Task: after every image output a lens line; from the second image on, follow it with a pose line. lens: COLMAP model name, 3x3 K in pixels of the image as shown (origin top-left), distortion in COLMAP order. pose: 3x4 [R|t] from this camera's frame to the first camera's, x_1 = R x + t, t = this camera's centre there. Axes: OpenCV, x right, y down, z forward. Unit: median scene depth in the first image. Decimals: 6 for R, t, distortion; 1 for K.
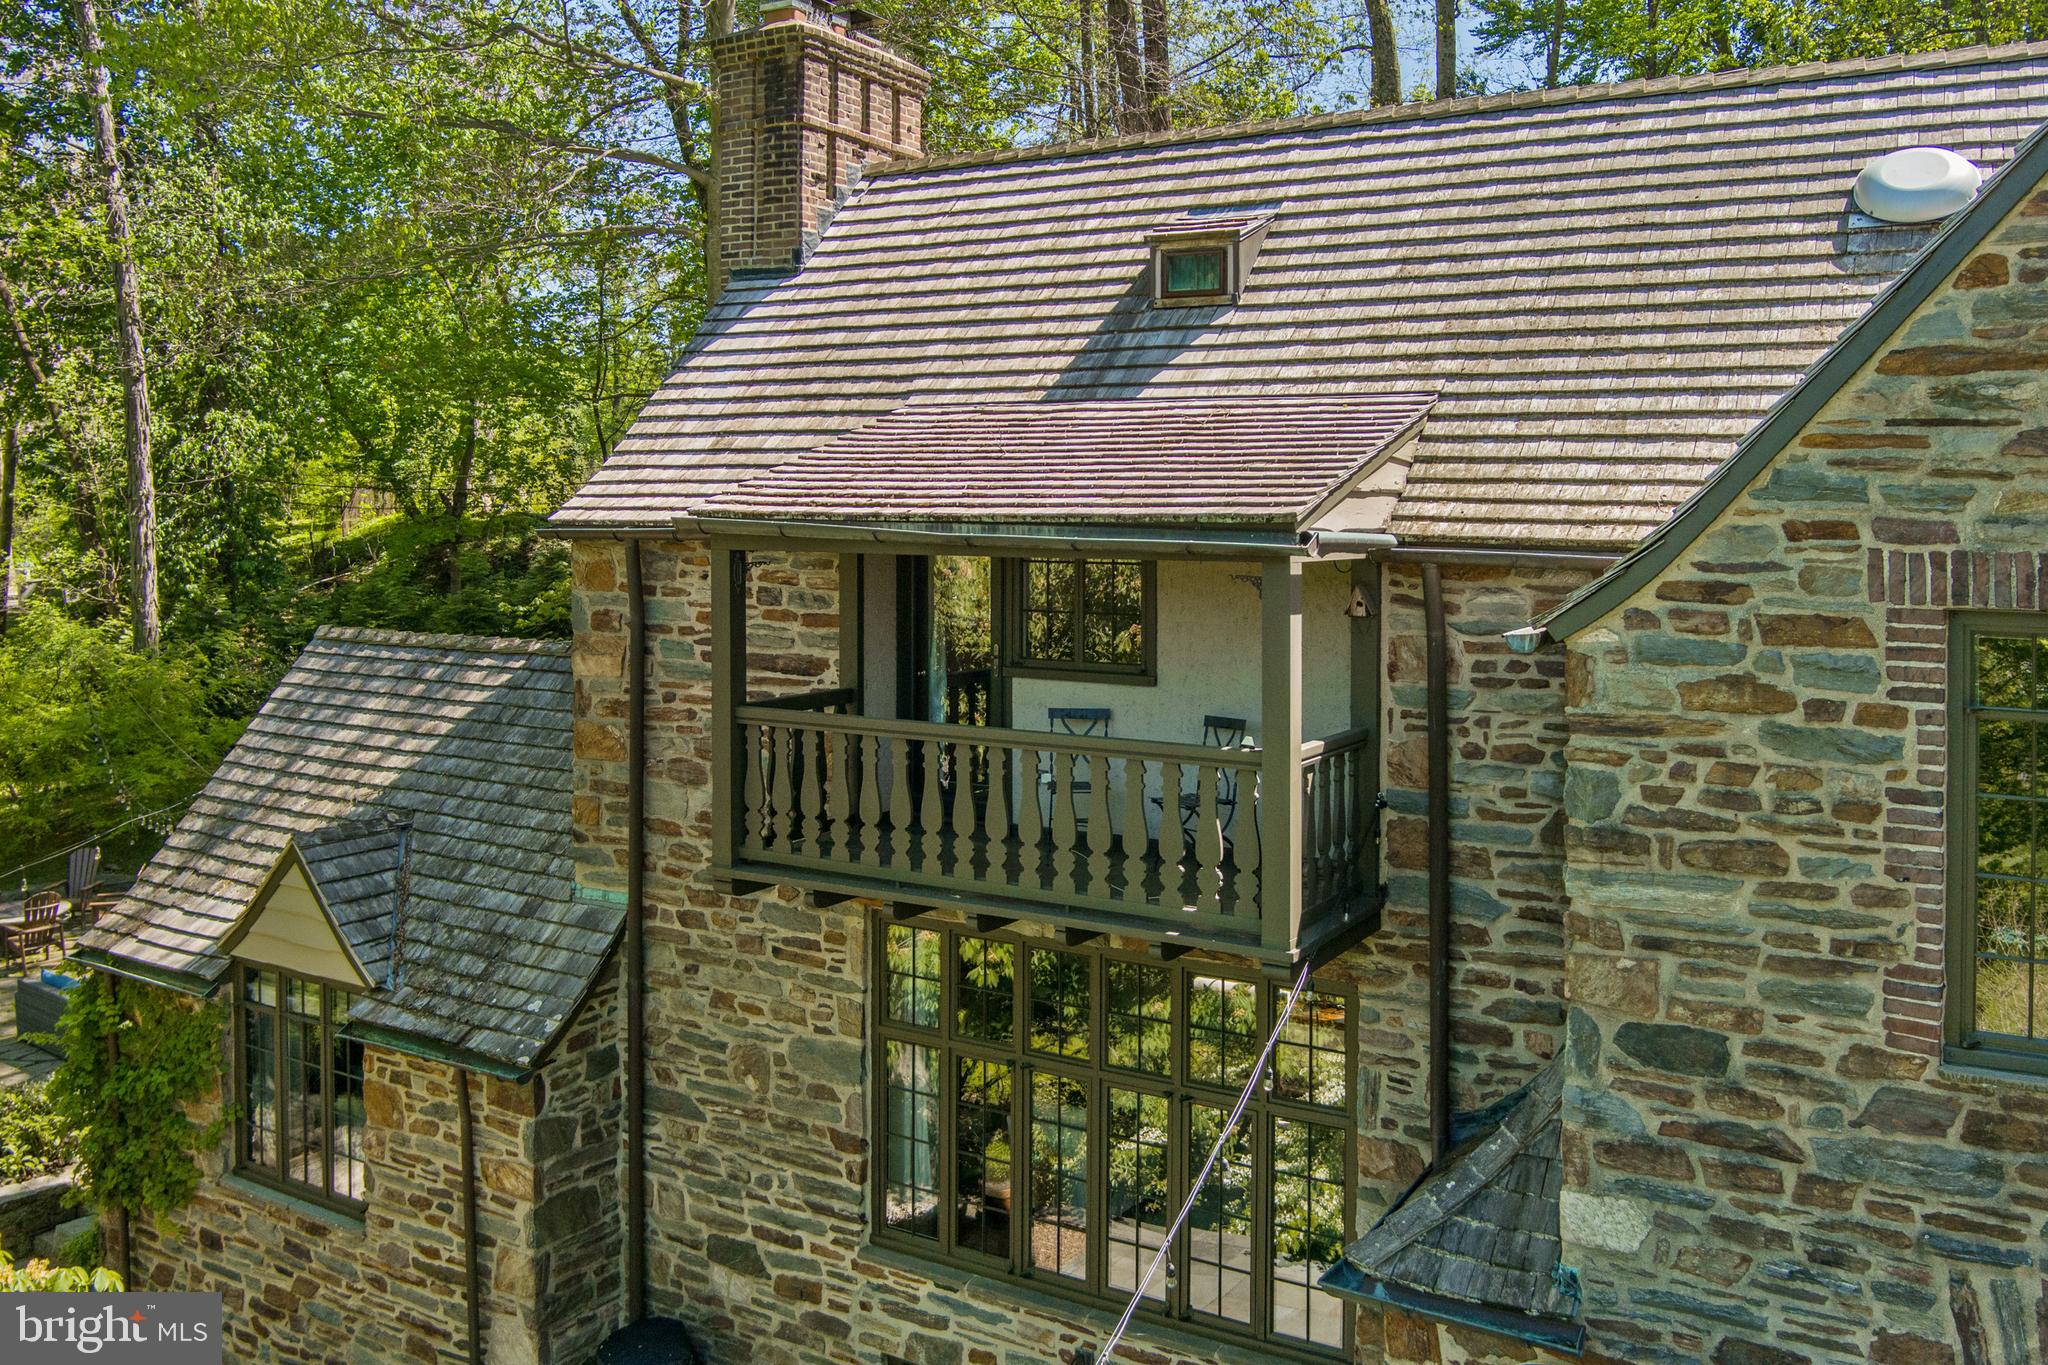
lens RADIAL K [[1628.8, 0, 1014.1], [0, 1628.8, 668.7], [0, 0, 1]] dist [-0.080768, 0.036329]
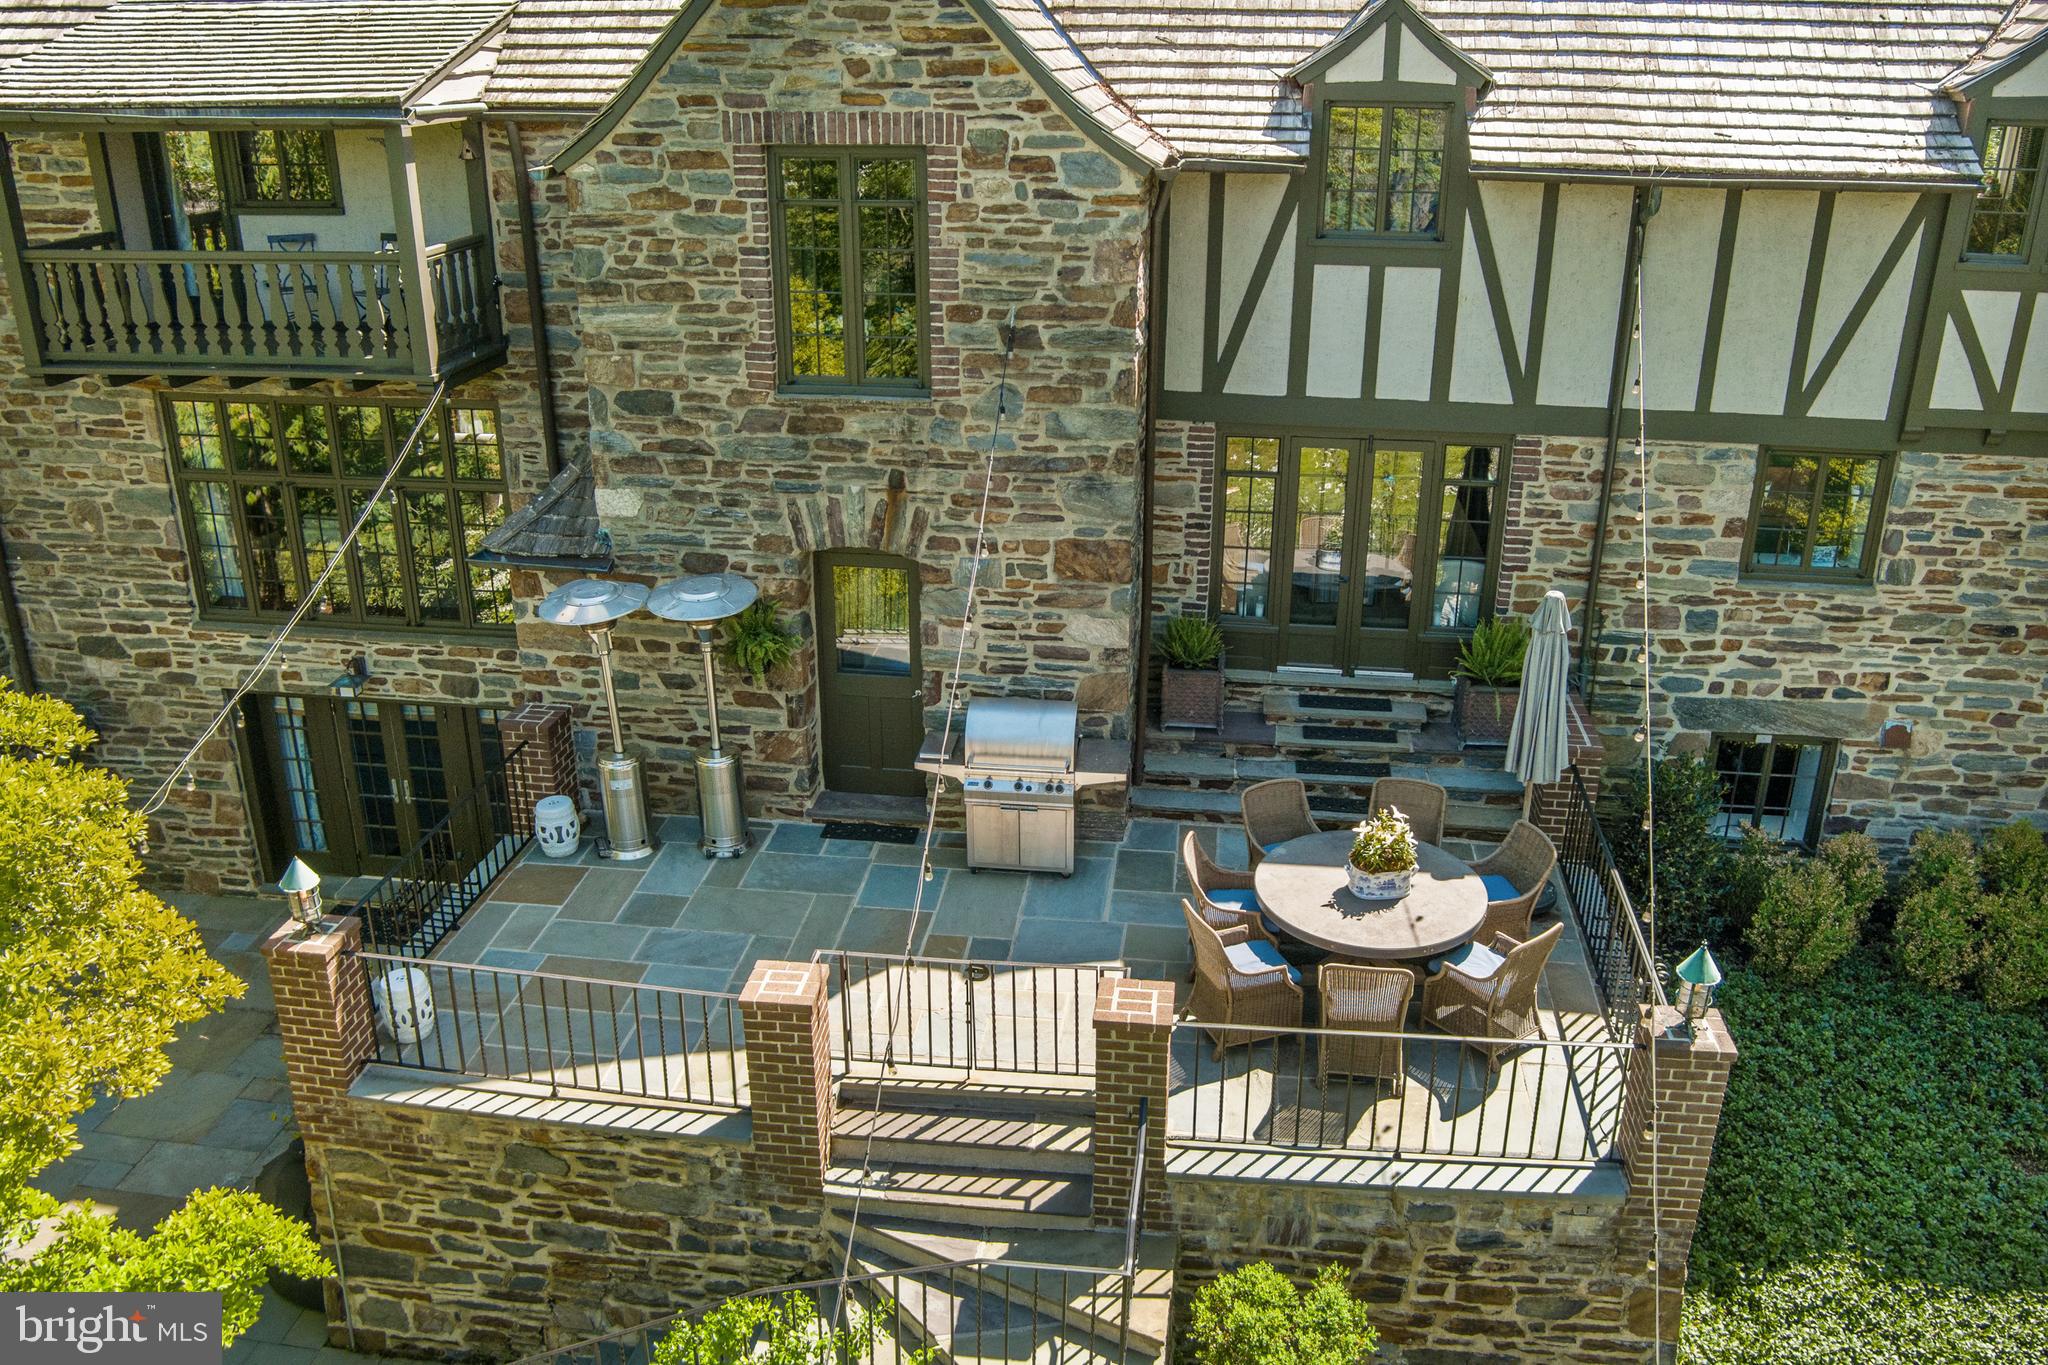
lens RADIAL K [[1628.8, 0, 1072.5], [0, 1628.8, 659.2], [0, 0, 1]] dist [-0.080768, 0.036329]
pose [[0.913521, -0.154170, 0.376445, 0.094367], [0.041042, 0.955609, 0.291765, 0.001004], [-0.404715, -0.251083, 0.879297, -0.678423]]
